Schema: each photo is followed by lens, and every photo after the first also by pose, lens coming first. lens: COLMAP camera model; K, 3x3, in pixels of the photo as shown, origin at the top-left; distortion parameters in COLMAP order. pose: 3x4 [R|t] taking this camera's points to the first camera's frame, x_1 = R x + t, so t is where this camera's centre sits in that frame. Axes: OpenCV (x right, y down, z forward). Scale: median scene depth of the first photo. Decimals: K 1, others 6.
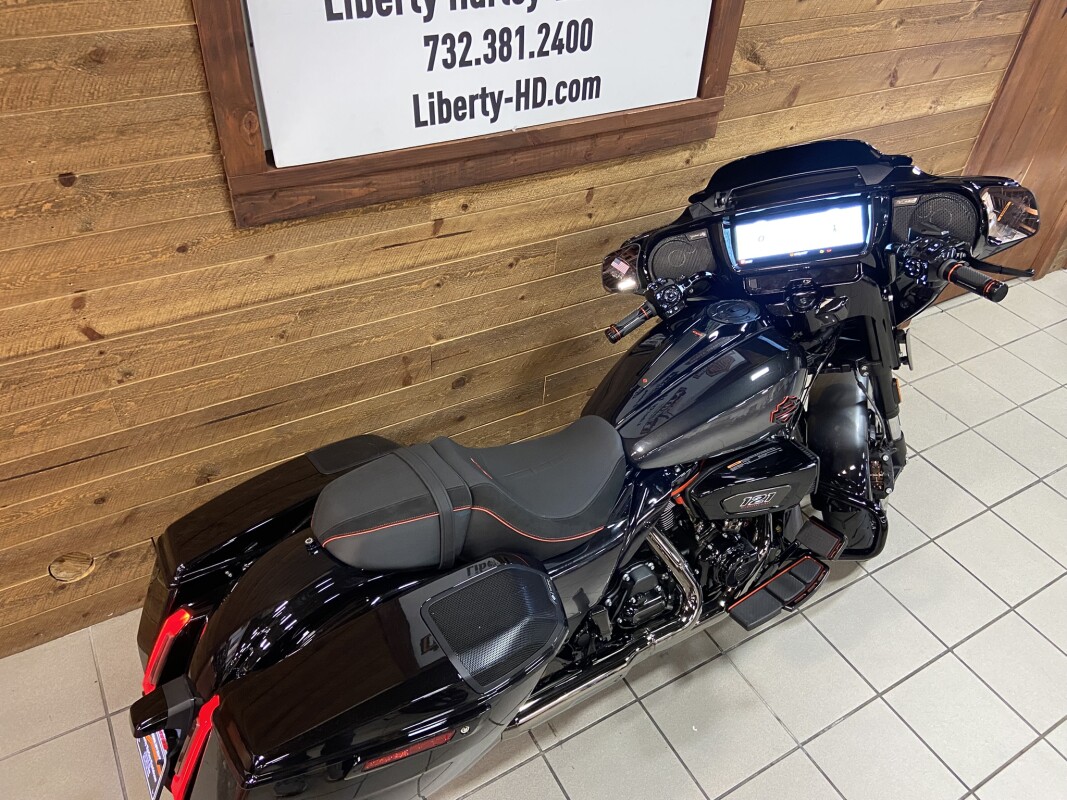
lens RADIAL K [[790.2, 0, 533.5], [0, 790.2, 400.0], [0, 0, 1]] dist [0.123402, -0.166300]
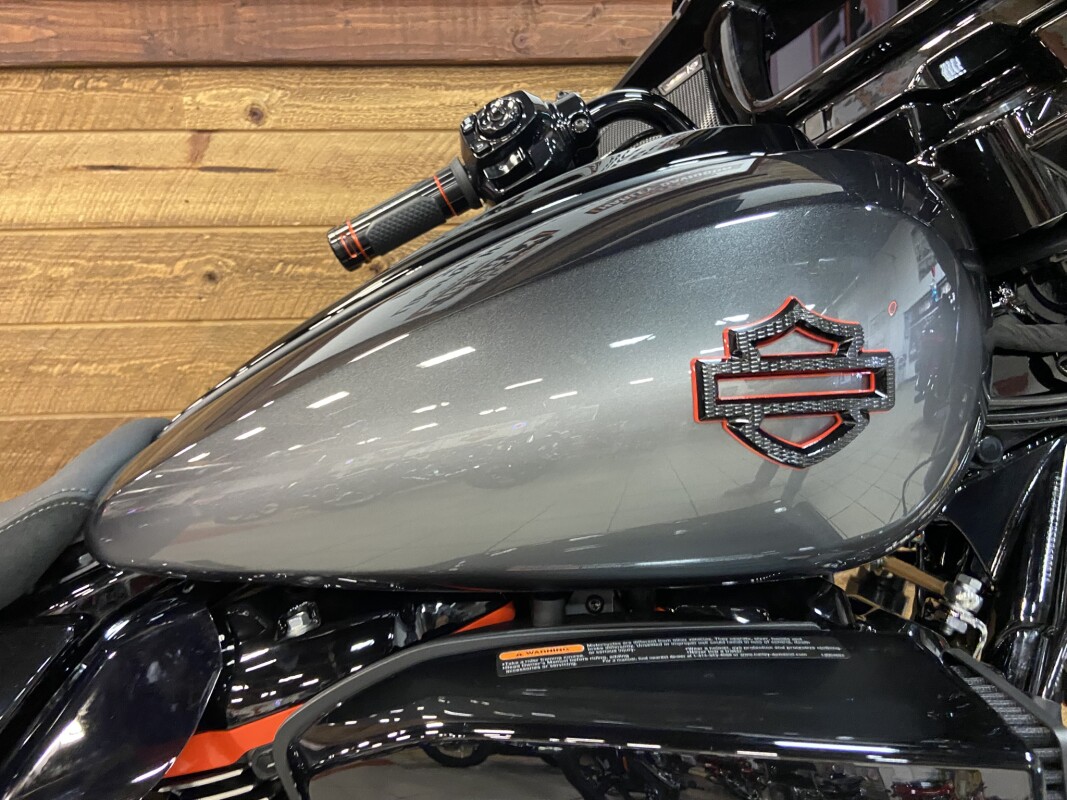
lens RADIAL K [[790.2, 0, 533.5], [0, 790.2, 400.0], [0, 0, 1]] dist [0.123402, -0.166300]
pose [[0.889620, 0.012759, -0.456523, 0.325359], [-0.234978, 0.869936, -0.433586, 0.108683], [0.391613, 0.493000, 0.776911, 0.767827]]
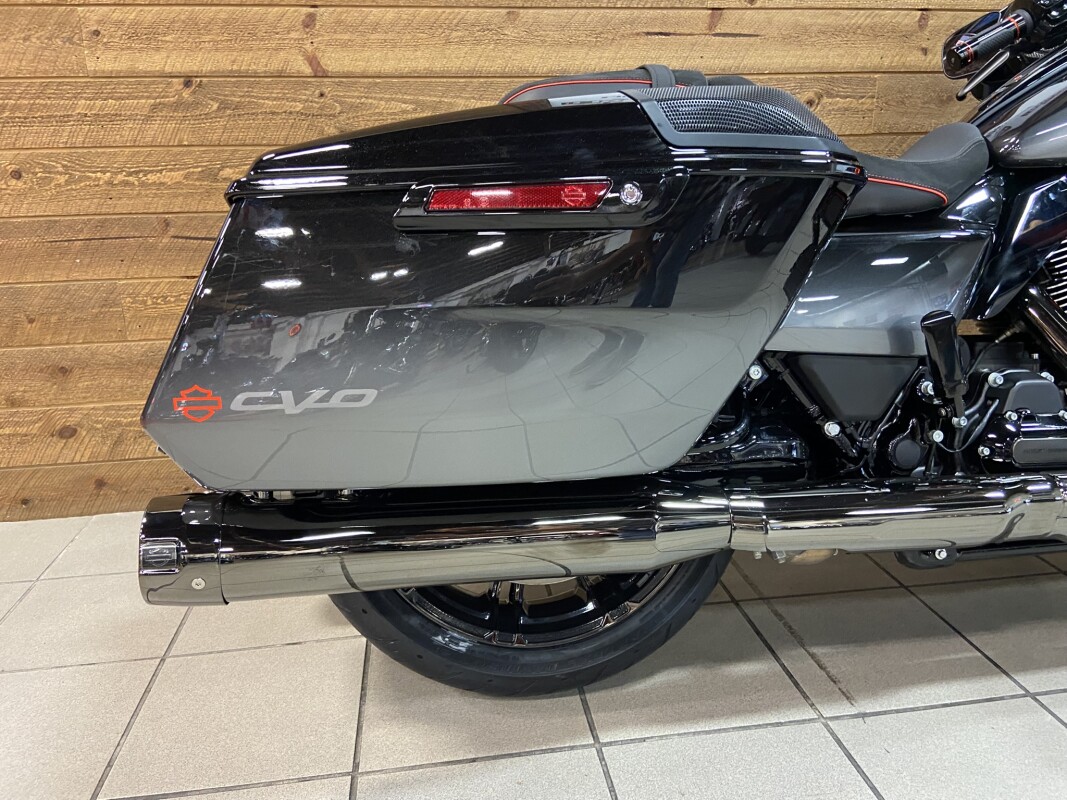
lens RADIAL K [[790.2, 0, 533.5], [0, 790.2, 400.0], [0, 0, 1]] dist [0.123402, -0.166300]
pose [[0.922874, 0.021984, -0.384474, 0.034375], [-0.182994, 0.903485, -0.387592, 0.495884], [0.338846, 0.428055, 0.837826, 0.419286]]
